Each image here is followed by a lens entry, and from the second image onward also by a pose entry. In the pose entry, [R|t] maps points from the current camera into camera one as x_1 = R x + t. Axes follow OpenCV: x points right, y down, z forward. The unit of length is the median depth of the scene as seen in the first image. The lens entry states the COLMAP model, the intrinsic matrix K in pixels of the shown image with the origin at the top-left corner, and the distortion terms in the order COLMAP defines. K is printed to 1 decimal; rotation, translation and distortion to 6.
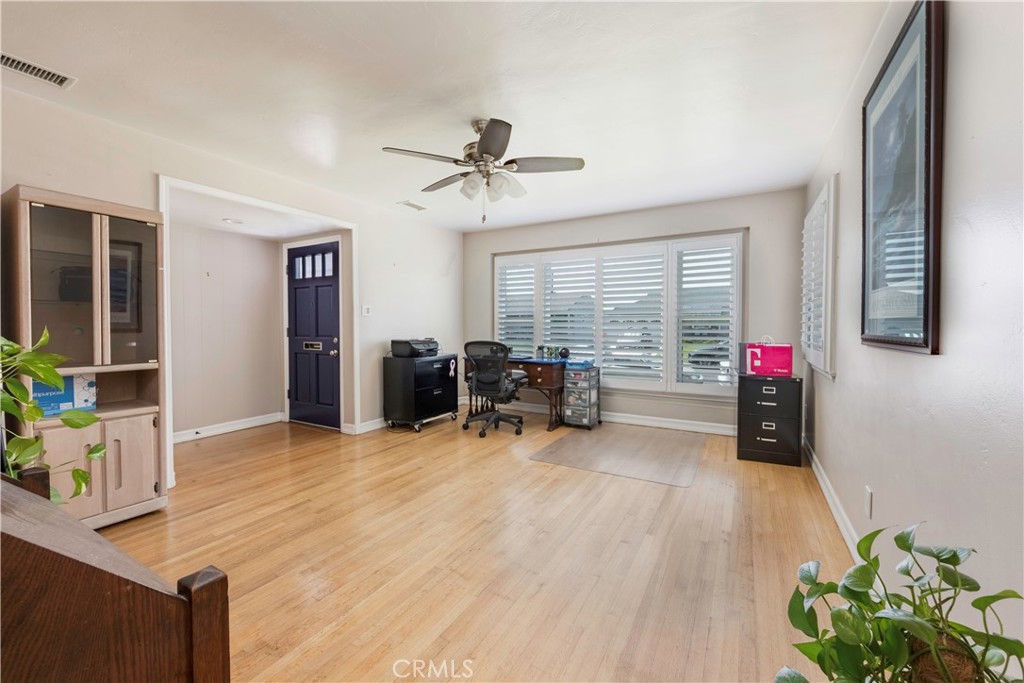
lens RADIAL K [[407.1, 0, 509.7], [0, 407.1, 332.3], [0, 0, 1]] dist [-0.000201, -0.000029]
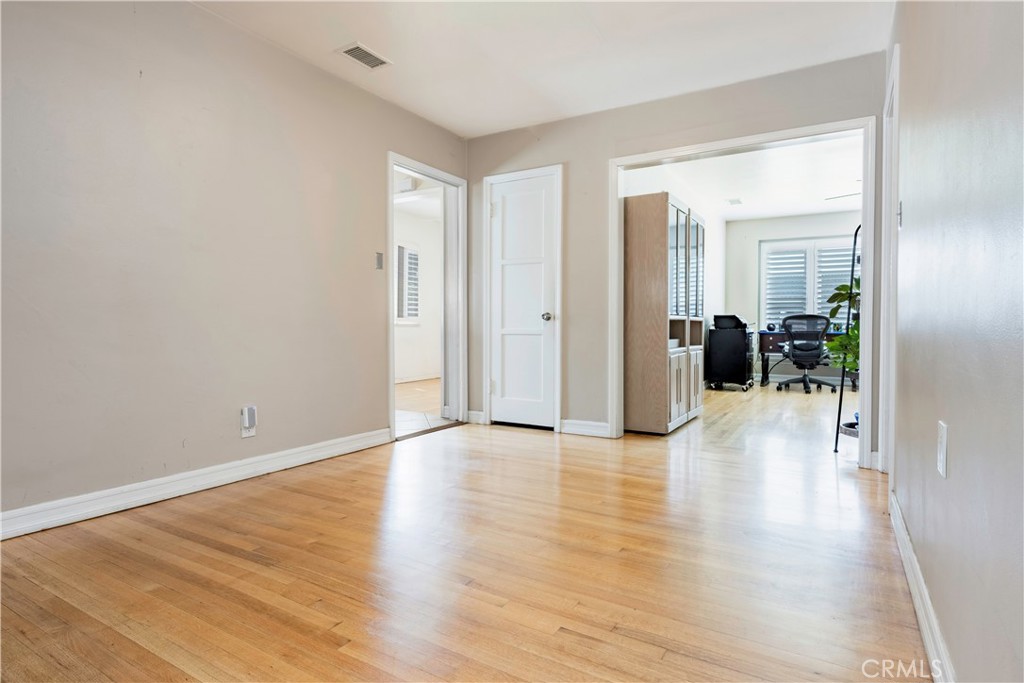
lens RADIAL K [[549.1, 0, 512.0], [0, 549.1, 341.5], [0, 0, 1]] dist [-0.001705, -0.000371]
pose [[0.999845, 0.003753, -0.017177, -0.945123], [-0.003576, 0.999940, 0.010326, 0.090648], [0.017215, -0.010263, 0.999799, -0.670538]]
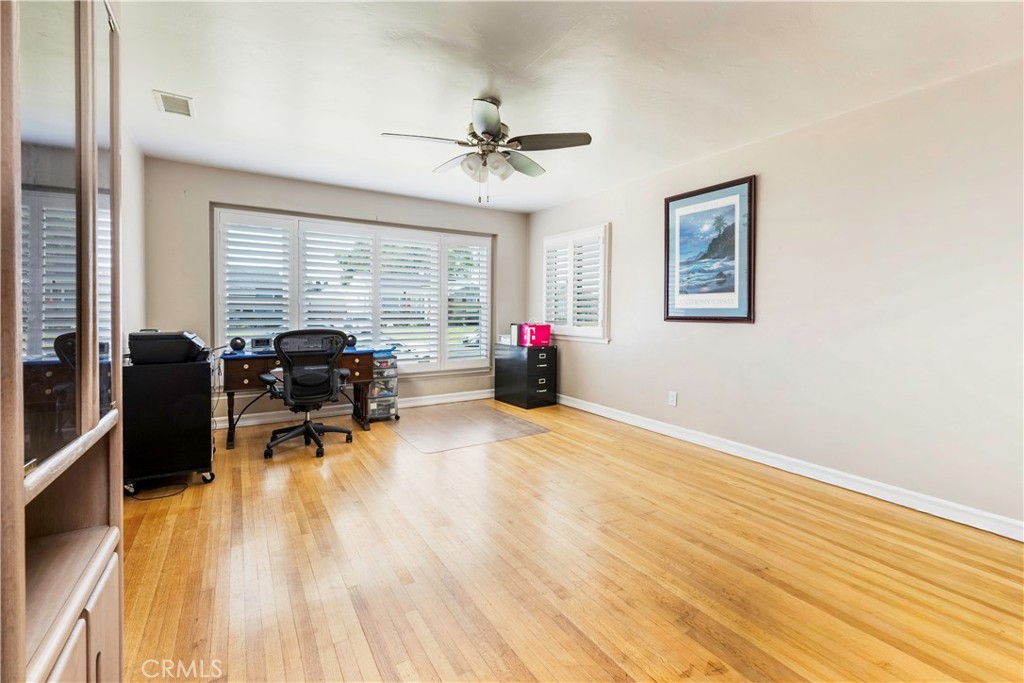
lens RADIAL K [[440.0, 0, 513.5], [0, 440.0, 315.6], [0, 0, 1]] dist [0.000162, 0.000026]
pose [[0.465778, -0.006430, 0.884878, -0.637390], [0.008044, 0.999963, 0.003031, -0.004235], [-0.884865, 0.005706, 0.465813, 0.304198]]
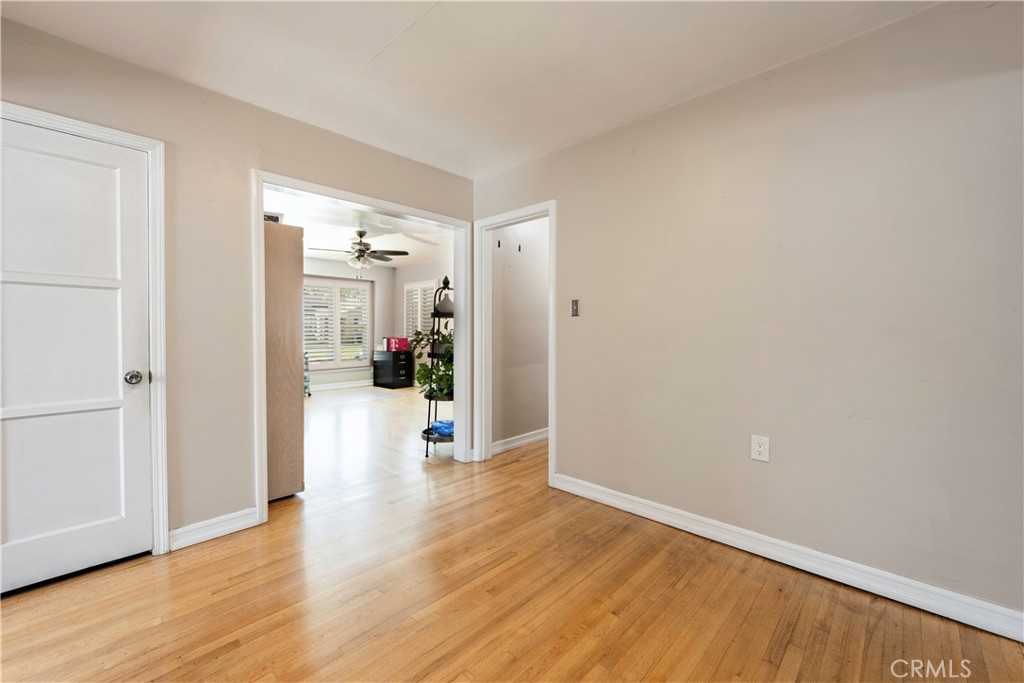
lens RADIAL K [[416.1, 0, 510.2], [0, 416.1, 338.1], [0, 0, 1]] dist [-0.000866, 0.000006]
pose [[0.241208, -0.019020, 0.970287, -1.275806], [0.015260, 0.999759, 0.015804, 0.003943], [-0.970353, 0.010995, 0.241441, -0.156215]]
